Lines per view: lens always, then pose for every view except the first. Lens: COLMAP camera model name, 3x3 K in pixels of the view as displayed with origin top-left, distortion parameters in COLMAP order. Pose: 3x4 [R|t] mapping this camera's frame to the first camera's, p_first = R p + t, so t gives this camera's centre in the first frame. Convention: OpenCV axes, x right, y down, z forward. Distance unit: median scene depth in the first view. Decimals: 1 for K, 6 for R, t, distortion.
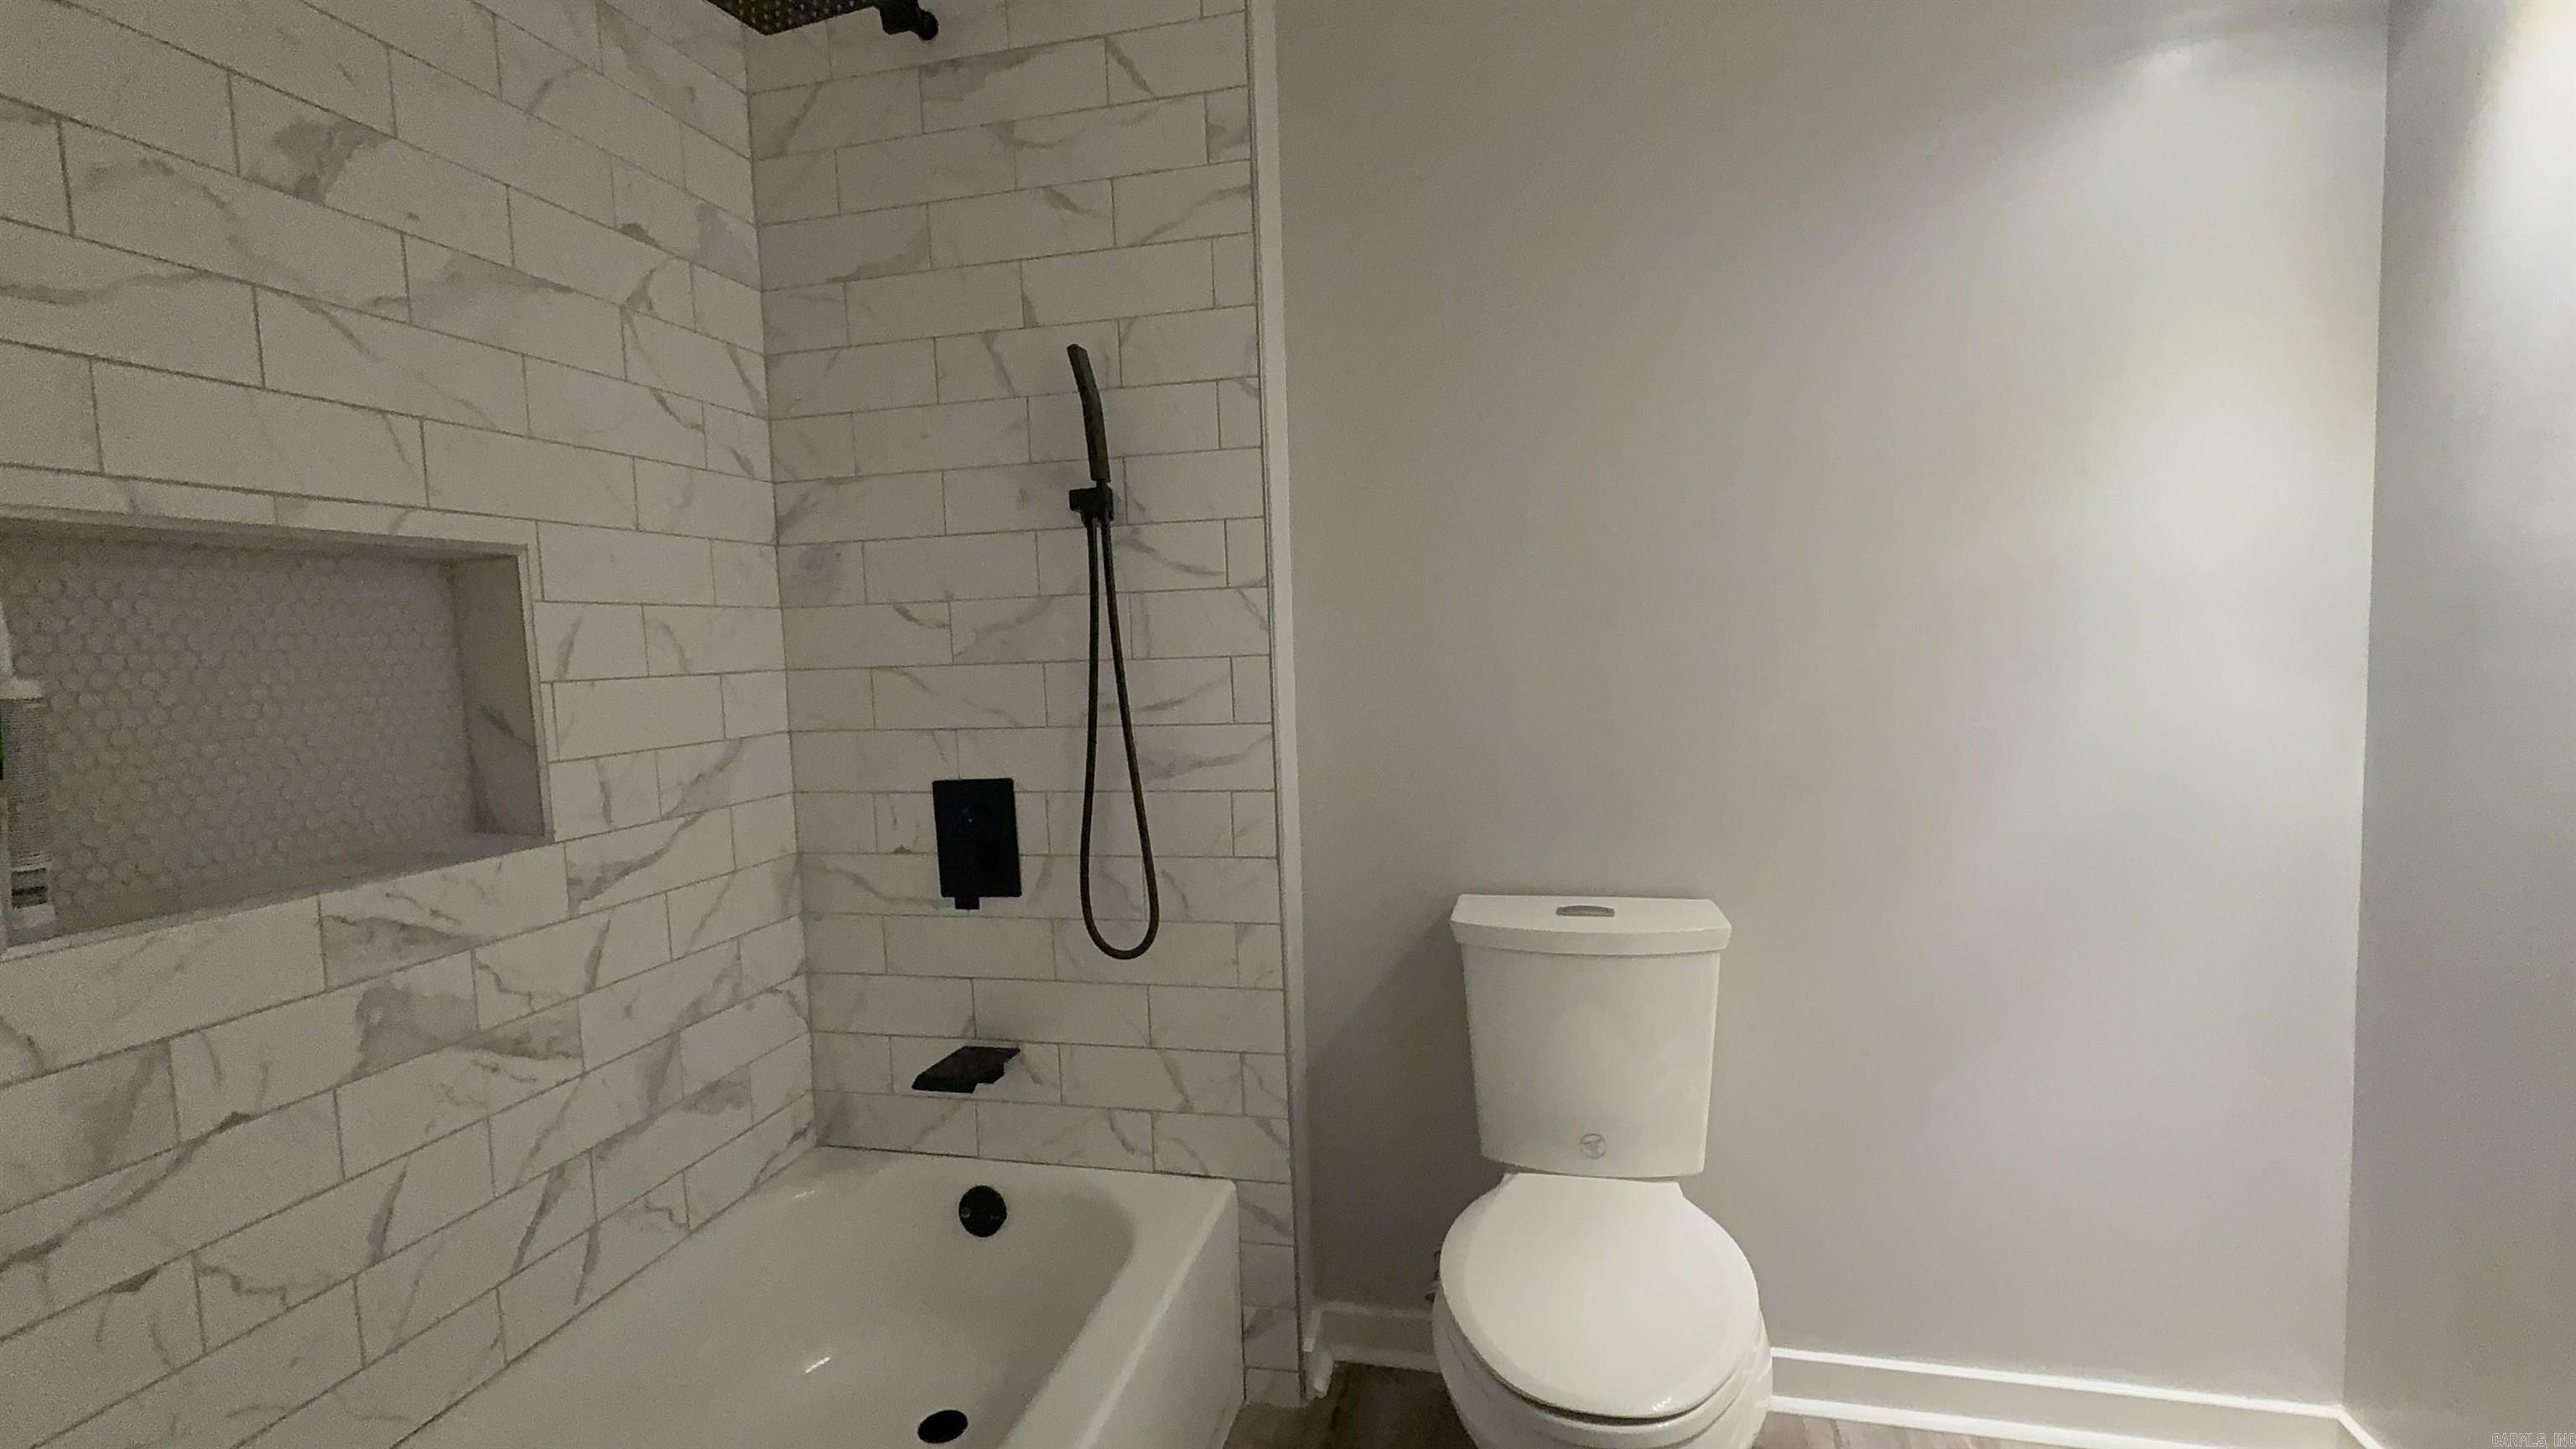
lens RADIAL K [[1153.3, 0, 1289.8], [0, 1153.3, 727.1], [0, 0, 1]] dist [0.000159, 0.000296]
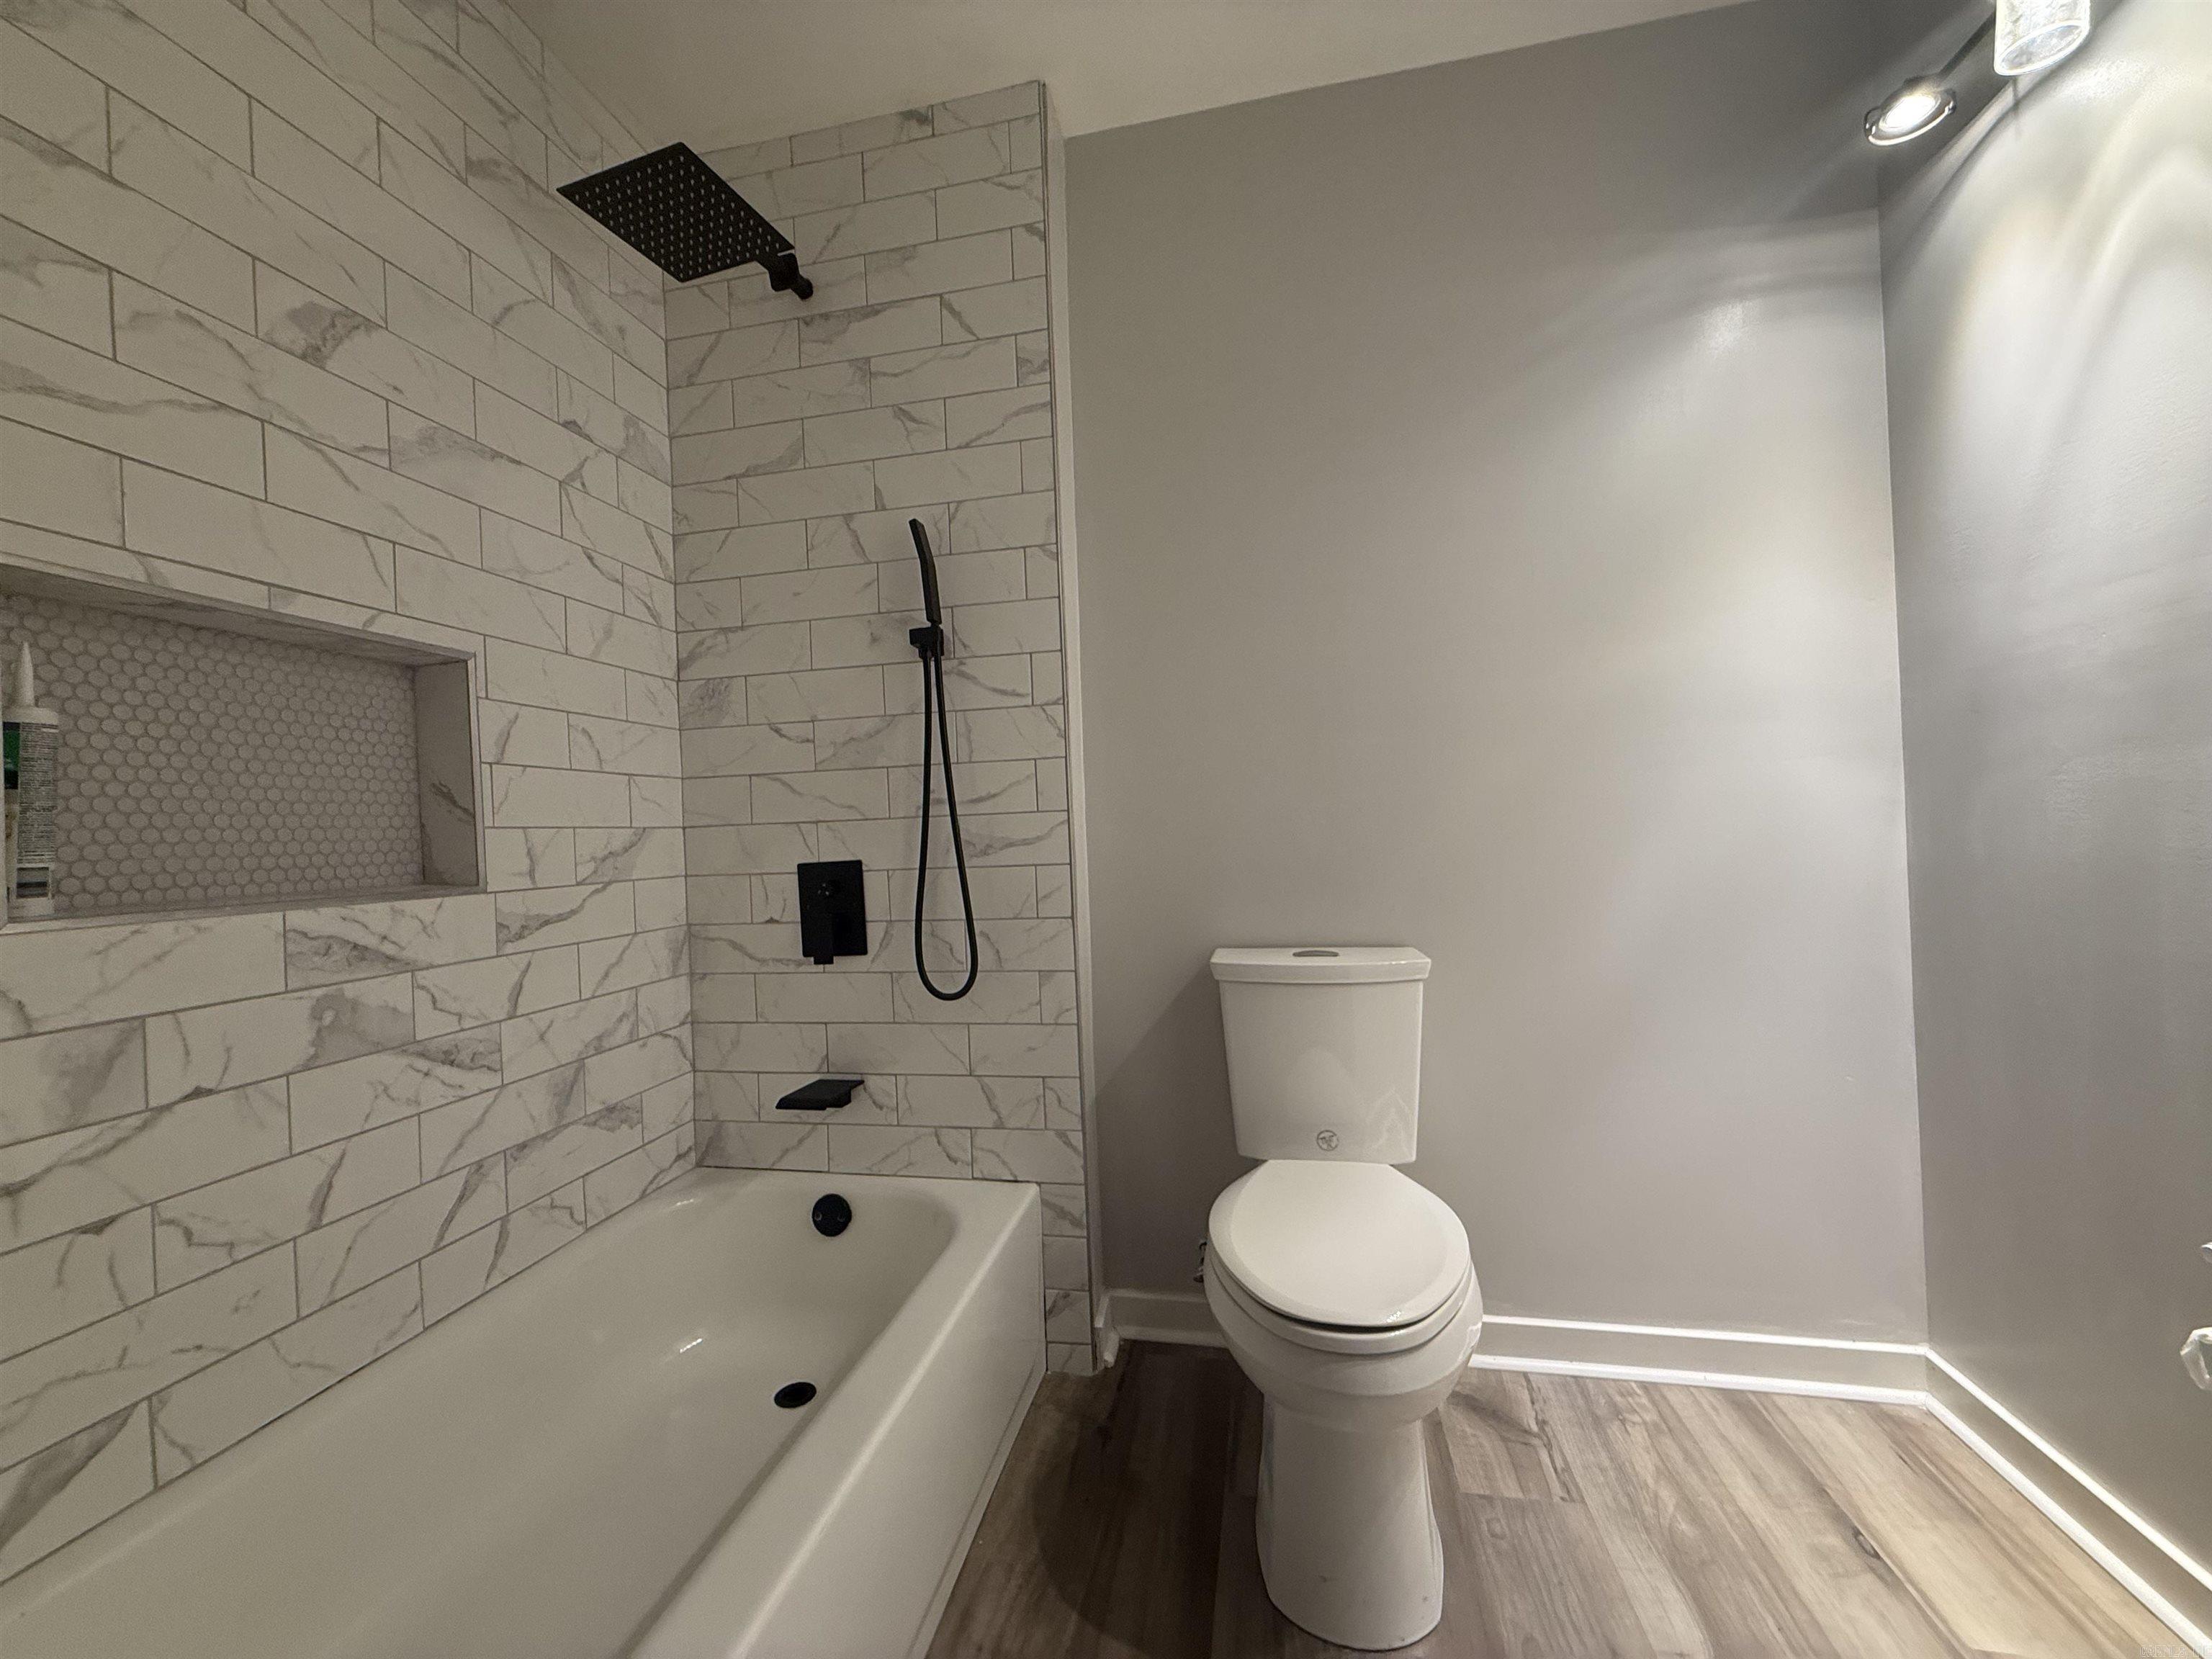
lens RADIAL K [[882.0, 0, 1101.5], [0, 882.0, 830.9], [0, 0, 1]] dist [-0.000070, 0.000292]
pose [[0.999493, -0.004224, 0.031560, -0.009819], [0.006689, 0.996899, -0.078404, 0.102023], [-0.031131, 0.078575, 0.996422, 0.031802]]
